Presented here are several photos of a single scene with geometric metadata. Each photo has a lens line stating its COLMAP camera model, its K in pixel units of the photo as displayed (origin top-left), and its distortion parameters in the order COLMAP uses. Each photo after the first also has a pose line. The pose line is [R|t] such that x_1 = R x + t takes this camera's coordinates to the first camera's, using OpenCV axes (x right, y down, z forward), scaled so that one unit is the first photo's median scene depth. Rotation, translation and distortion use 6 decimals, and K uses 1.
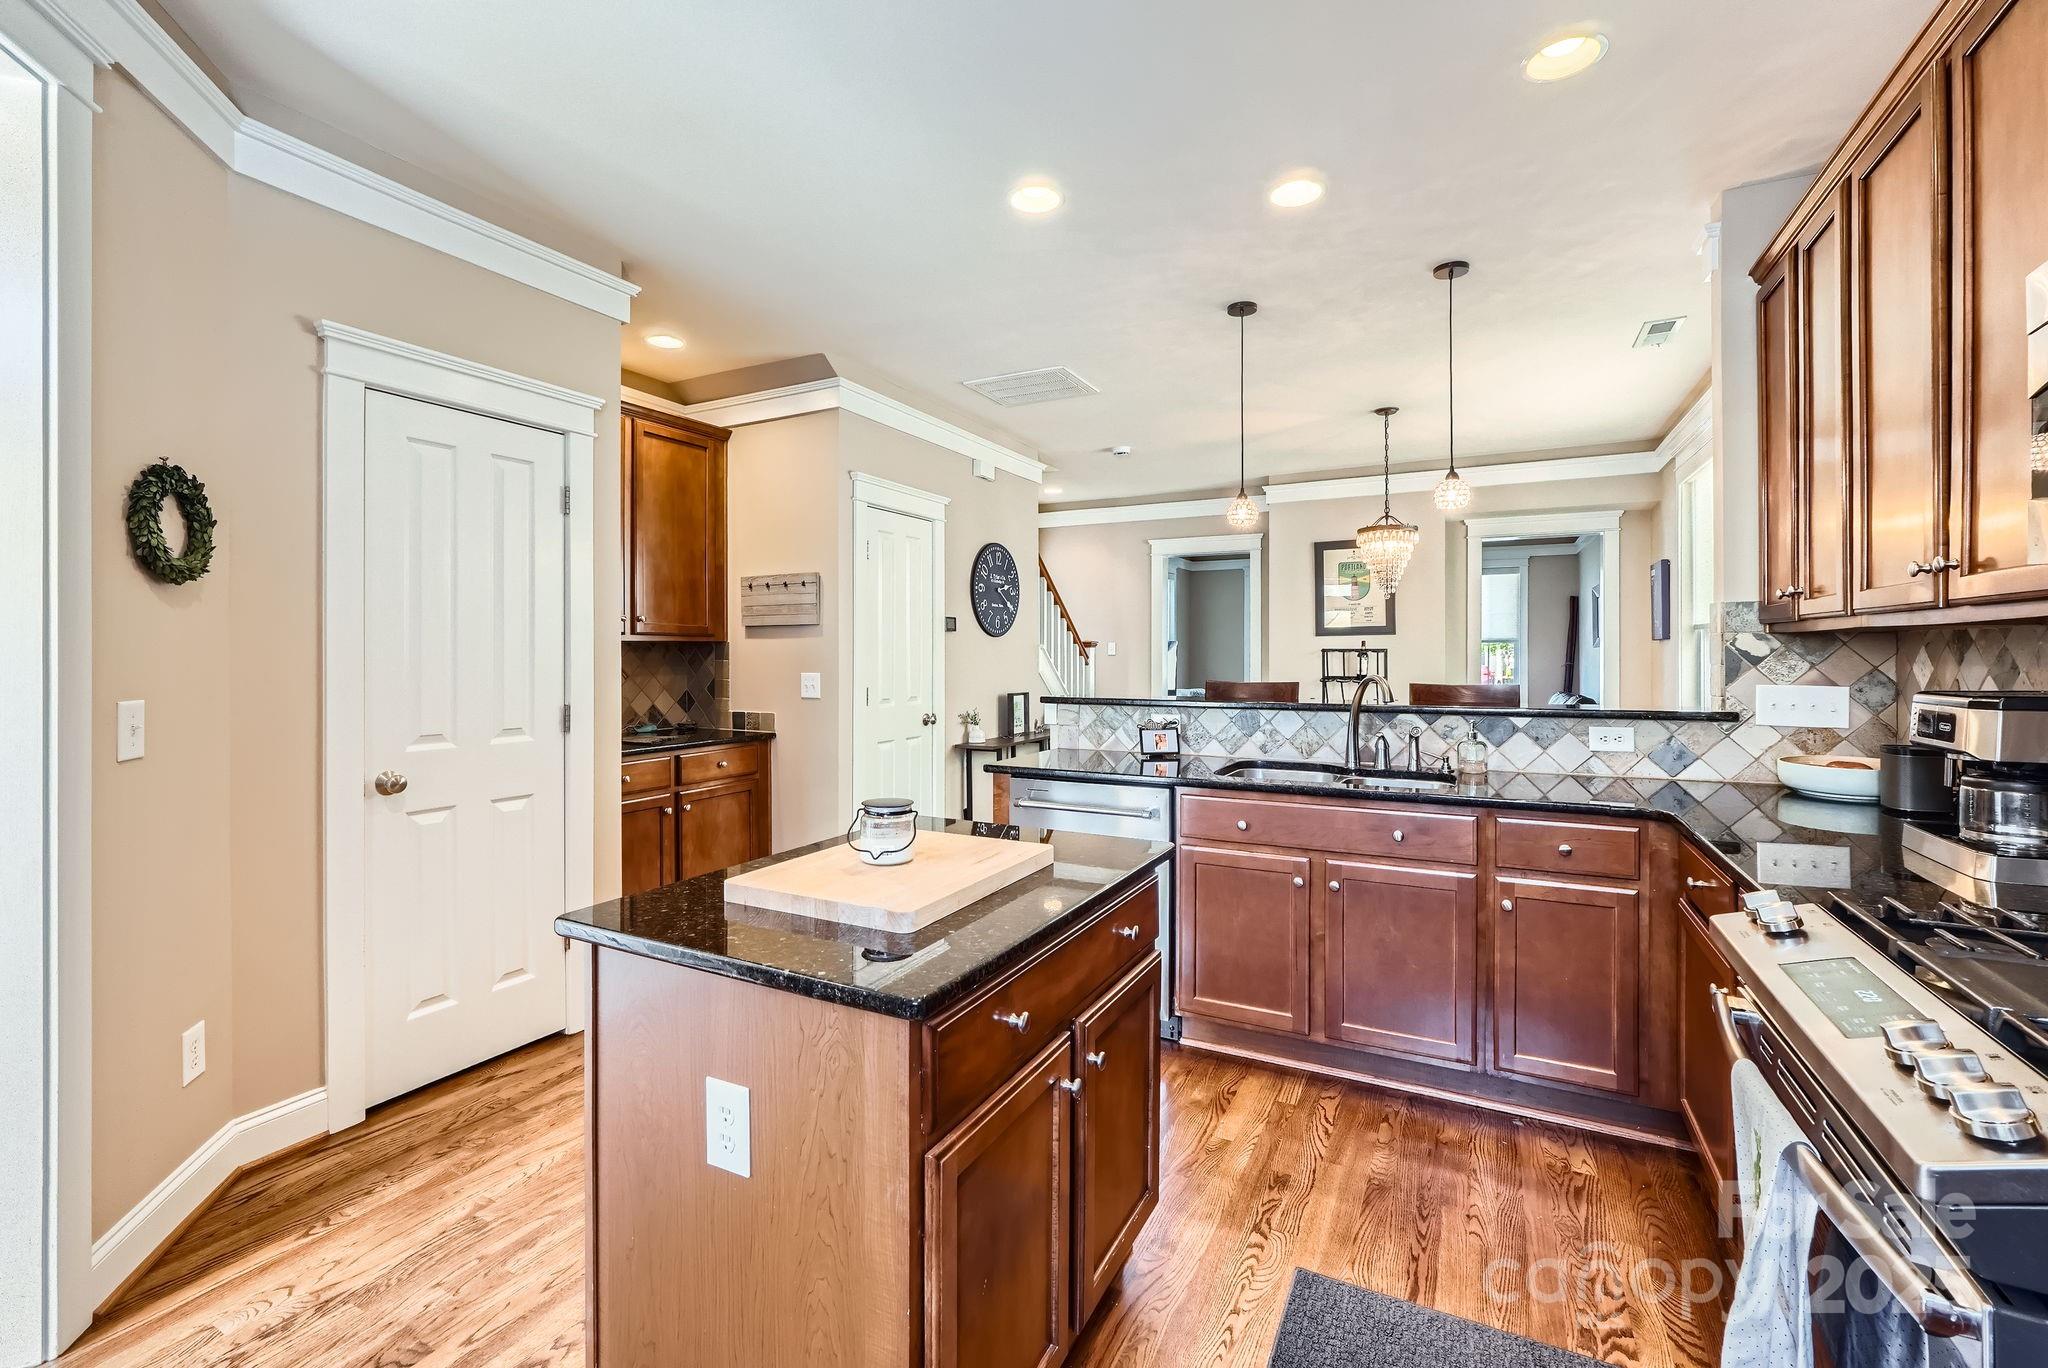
lens RADIAL K [[878.0, 0, 1014.0], [0, 878.0, 653.0], [0, 0, 1]] dist [-0.015429, 0.005612]
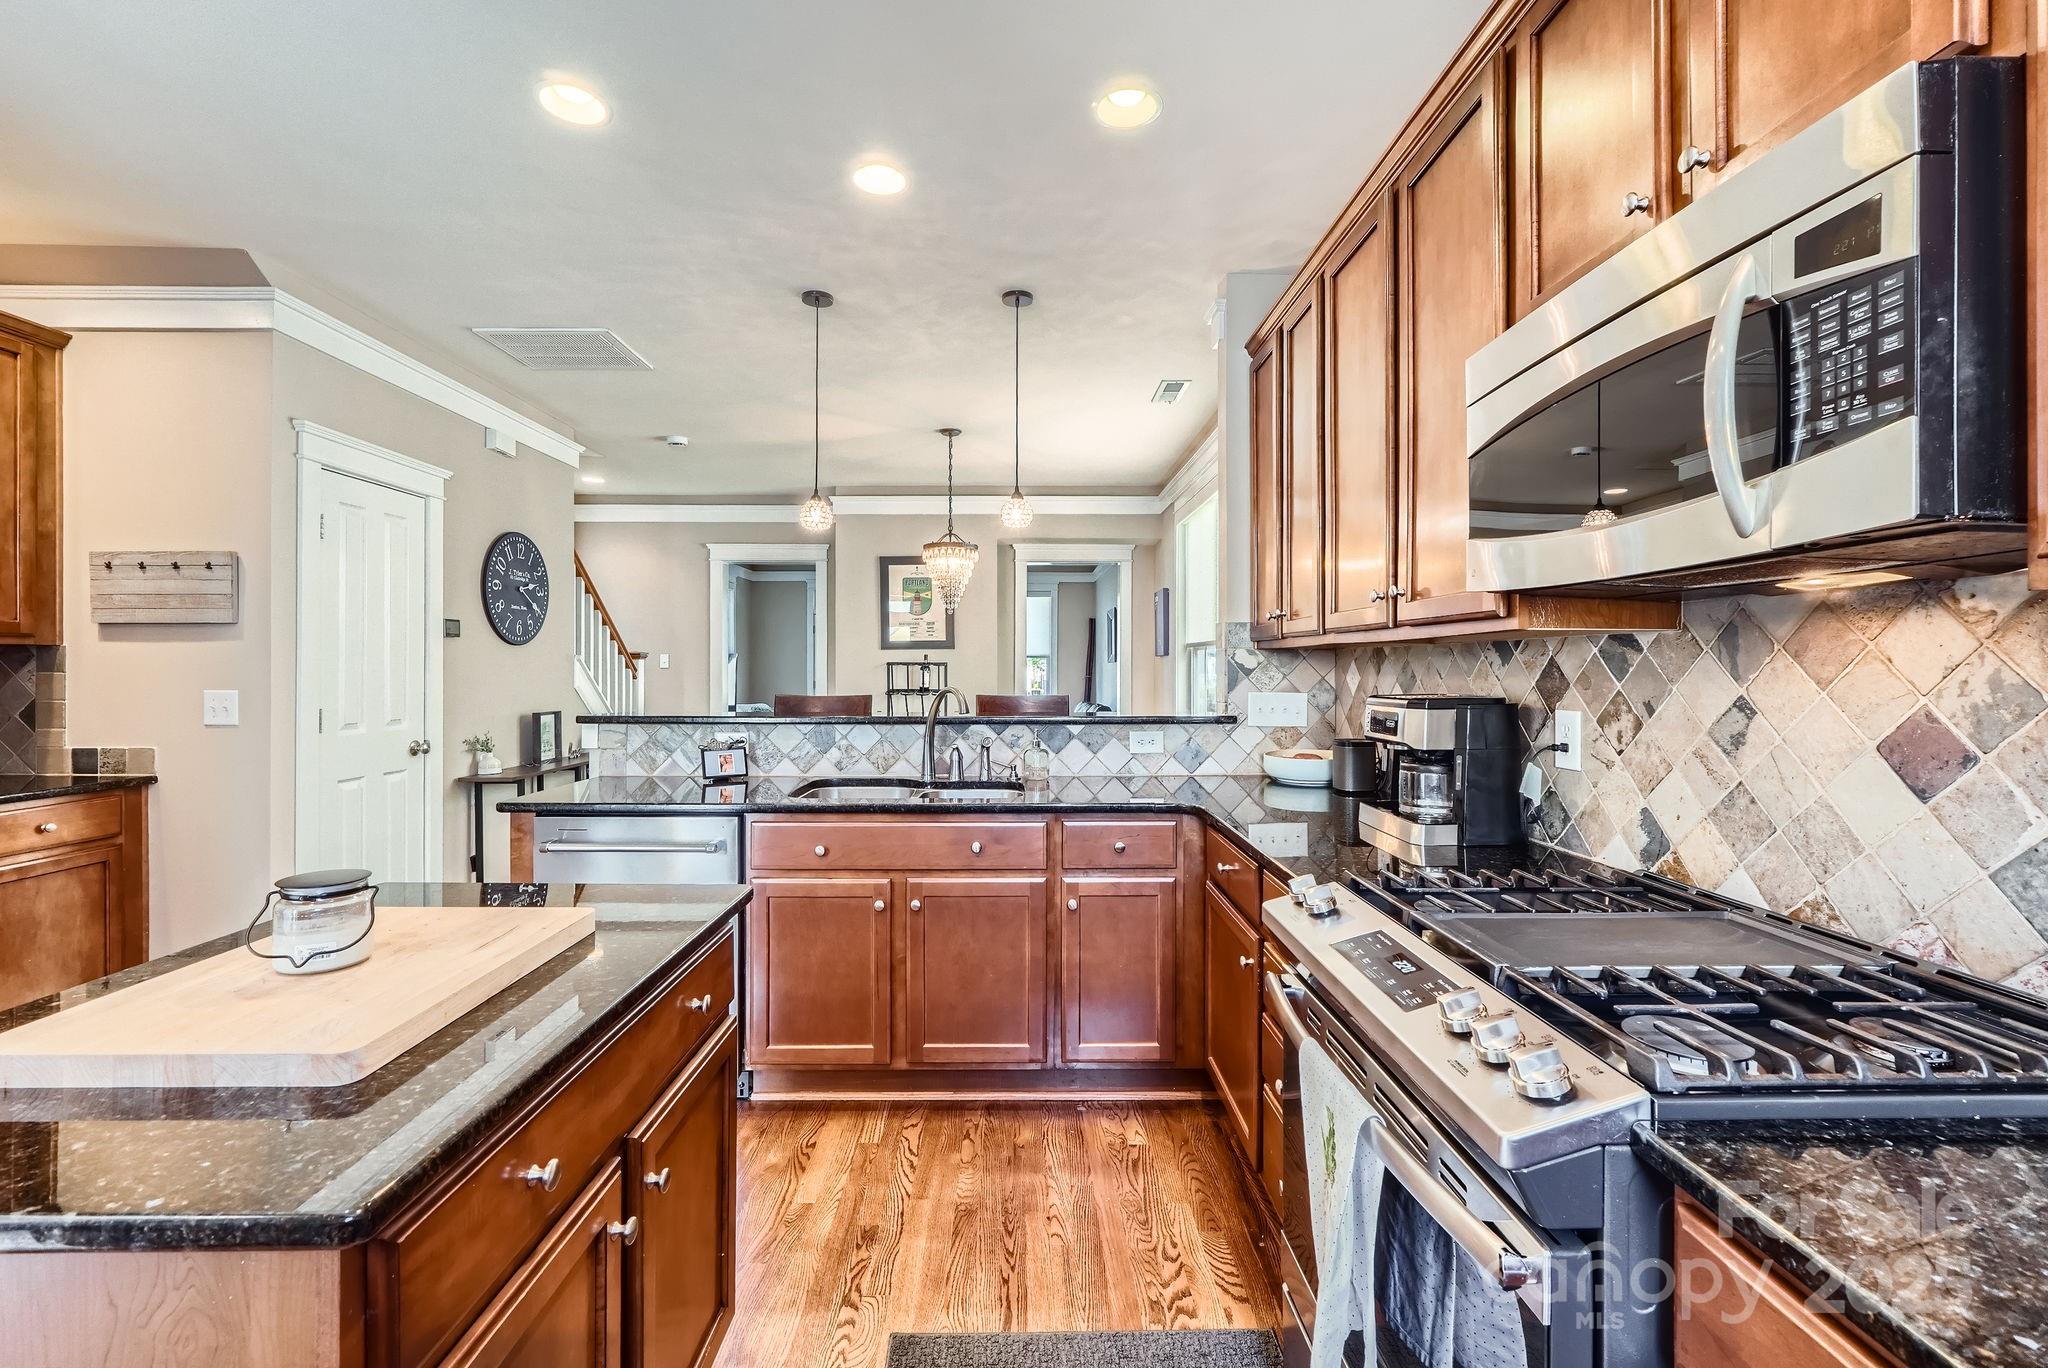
lens RADIAL K [[878.0, 0, 1020.1], [0, 878.0, 671.0], [0, 0, 1]] dist [-0.015429, 0.005612]
pose [[0.877822, 0.001153, 0.478986, 0.003085], [-0.002971, 0.999991, 0.003036, 0.004781], [-0.478979, -0.004088, 0.877817, 0.098381]]
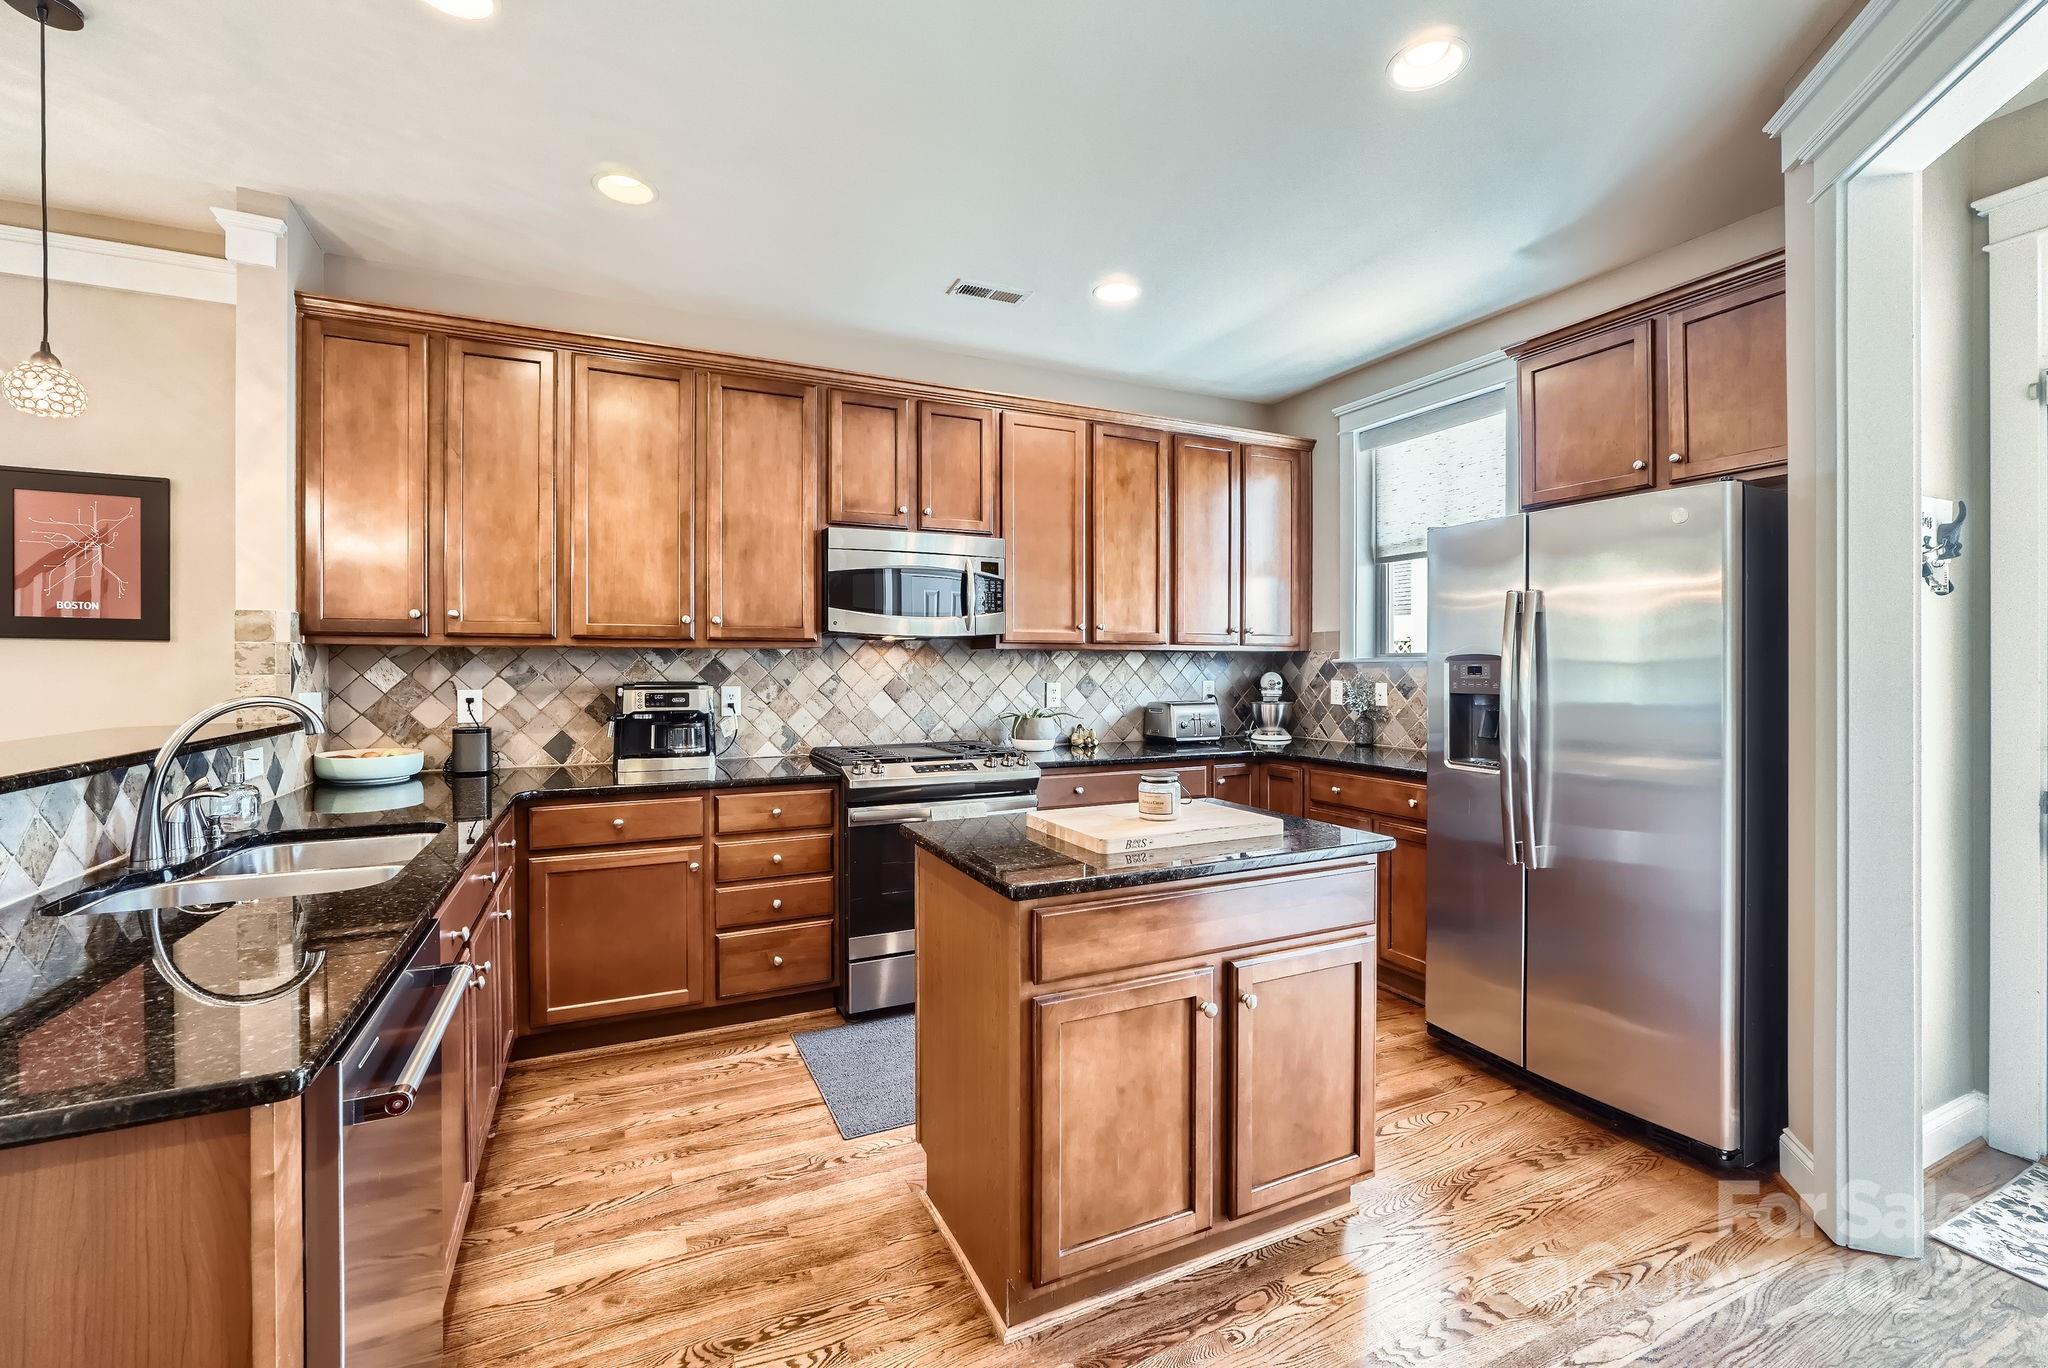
lens RADIAL K [[878.0, 0, 1027.9], [0, 878.0, 672.8], [0, 0, 1]] dist [-0.015429, 0.005612]
pose [[-0.808244, -0.003412, 0.588837, -0.468592], [0.002170, 0.999959, 0.008772, 0.005199], [-0.588843, 0.008368, -0.808204, 1.353990]]
